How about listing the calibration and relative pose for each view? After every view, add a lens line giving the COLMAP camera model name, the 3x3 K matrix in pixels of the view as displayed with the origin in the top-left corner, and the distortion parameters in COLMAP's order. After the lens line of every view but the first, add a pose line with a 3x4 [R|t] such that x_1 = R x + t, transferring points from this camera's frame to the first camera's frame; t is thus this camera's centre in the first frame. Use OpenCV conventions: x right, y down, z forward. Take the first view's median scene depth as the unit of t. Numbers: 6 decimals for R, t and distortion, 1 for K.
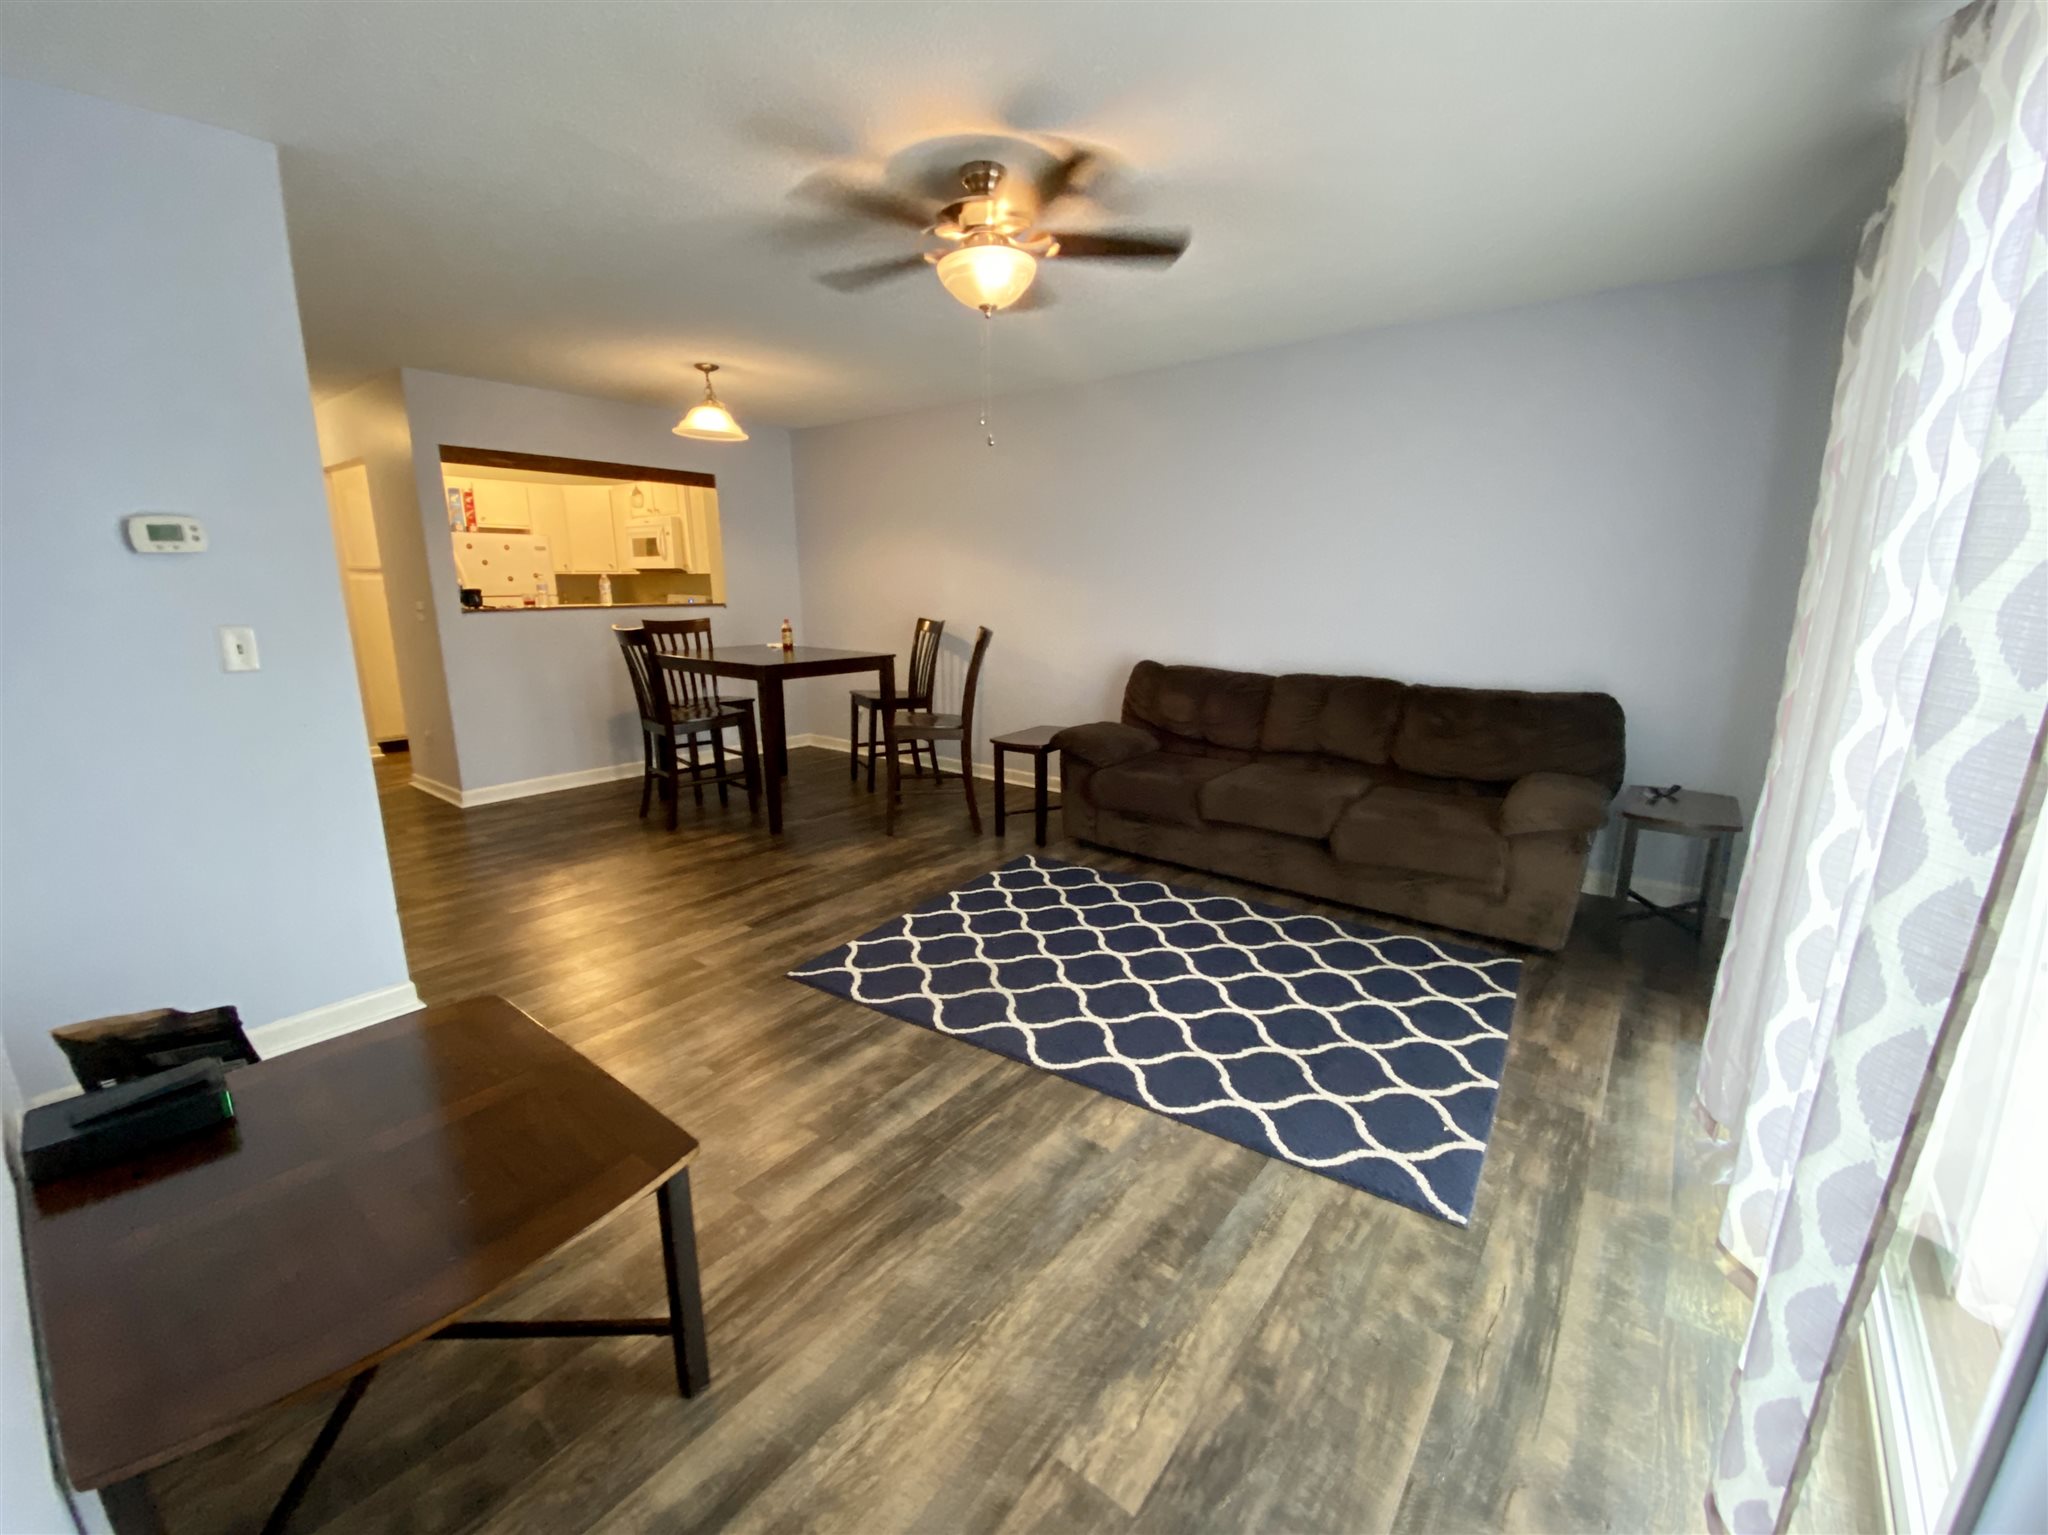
lens RADIAL K [[844.6, 0, 1032.6], [0, 844.6, 764.6], [0, 0, 1]] dist [0.038699, -0.045351]
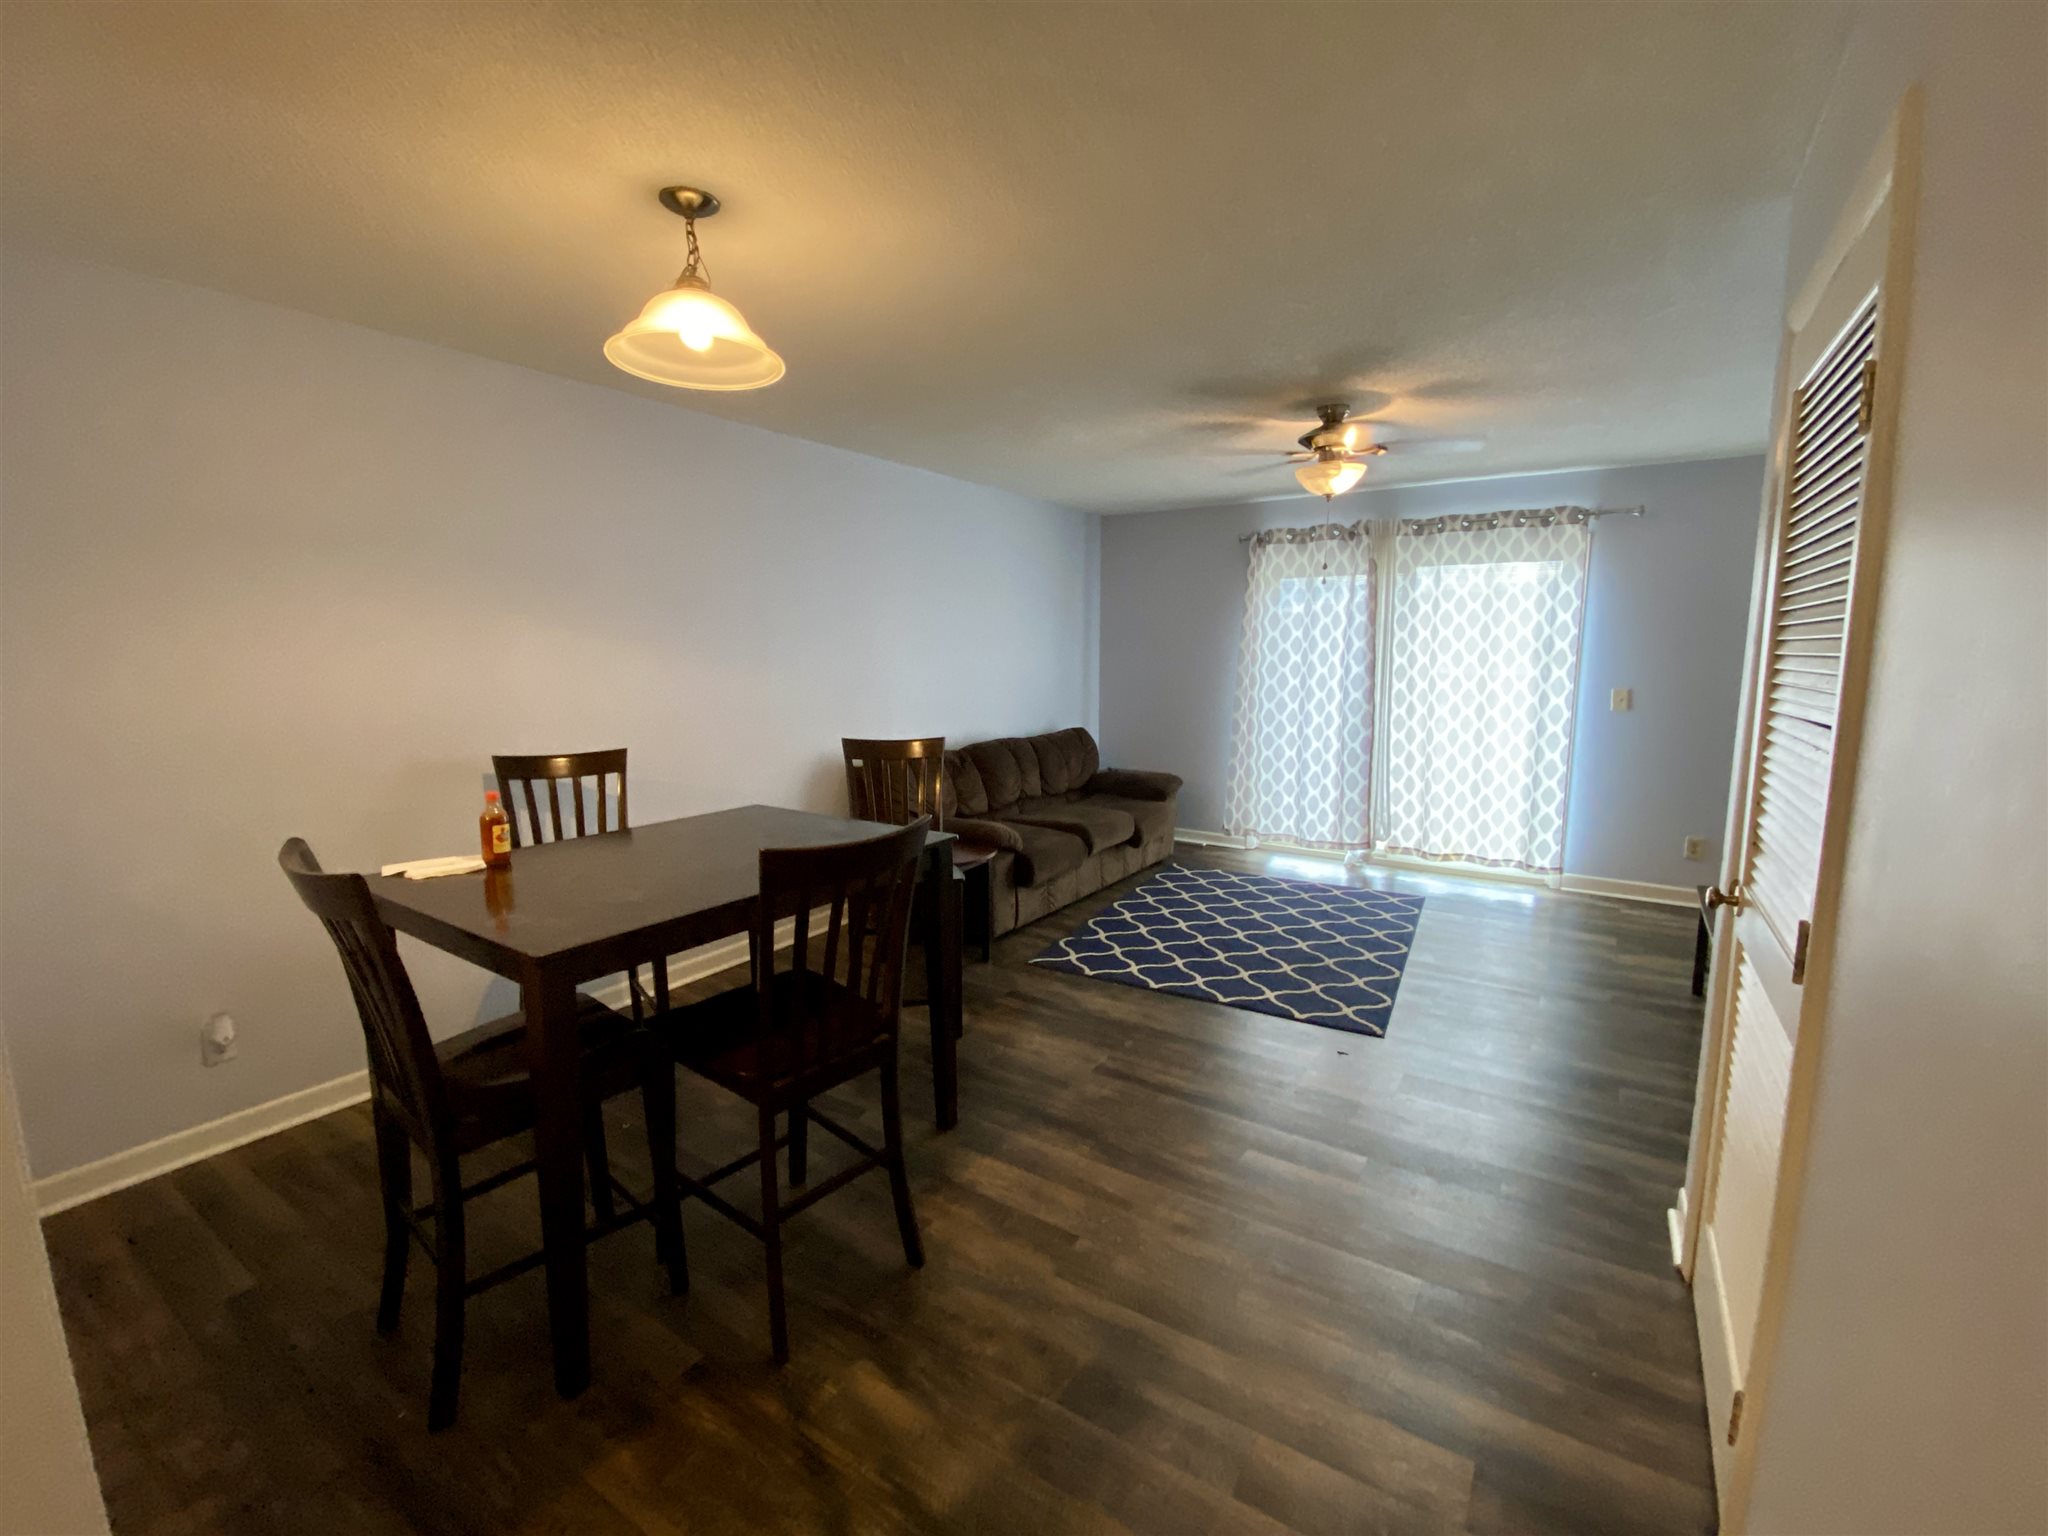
lens RADIAL K [[844.6, 0, 1032.6], [0, 844.6, 765.1], [0, 0, 1]] dist [0.038699, -0.045351]
pose [[-0.068956, -0.139819, 0.987773, -0.996193], [0.222403, 0.963057, 0.151847, -0.269114], [-0.972513, 0.230154, -0.035313, 1.092957]]
